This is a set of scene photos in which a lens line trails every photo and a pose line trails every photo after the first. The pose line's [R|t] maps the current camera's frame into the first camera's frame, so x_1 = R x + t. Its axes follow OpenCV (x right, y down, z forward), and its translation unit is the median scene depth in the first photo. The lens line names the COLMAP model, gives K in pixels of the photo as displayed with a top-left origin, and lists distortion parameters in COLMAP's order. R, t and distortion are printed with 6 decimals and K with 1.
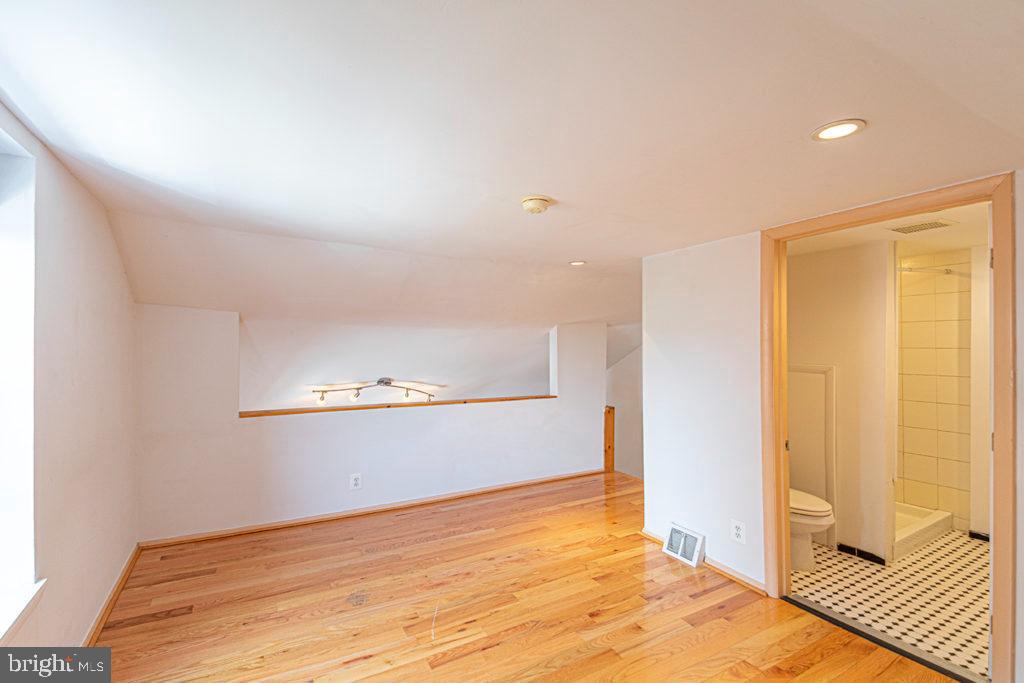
lens RADIAL K [[448.4, 0, 494.3], [0, 448.4, 339.1], [0, 0, 1]] dist [0.075944, -0.044762]
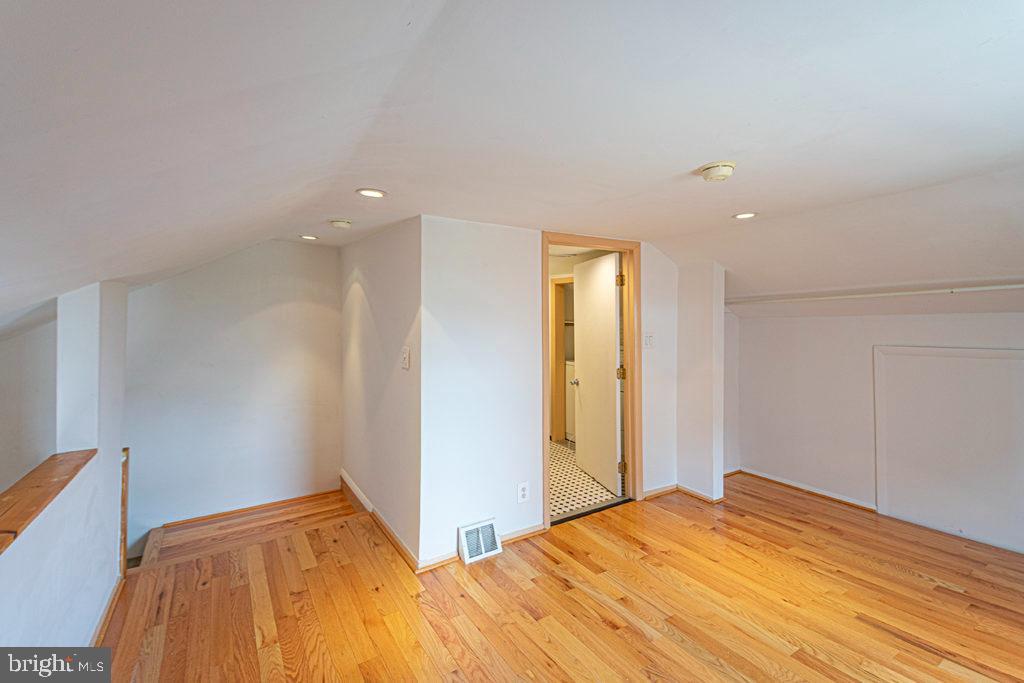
lens RADIAL K [[460.8, 0, 542.1], [0, 460.8, 318.8], [0, 0, 1]] dist [0.076702, -0.047477]
pose [[-0.098492, 0.006953, 0.995114, -0.614167], [-0.006627, 0.999949, -0.007643, 0.005140], [-0.995116, -0.007347, -0.098441, 1.090825]]
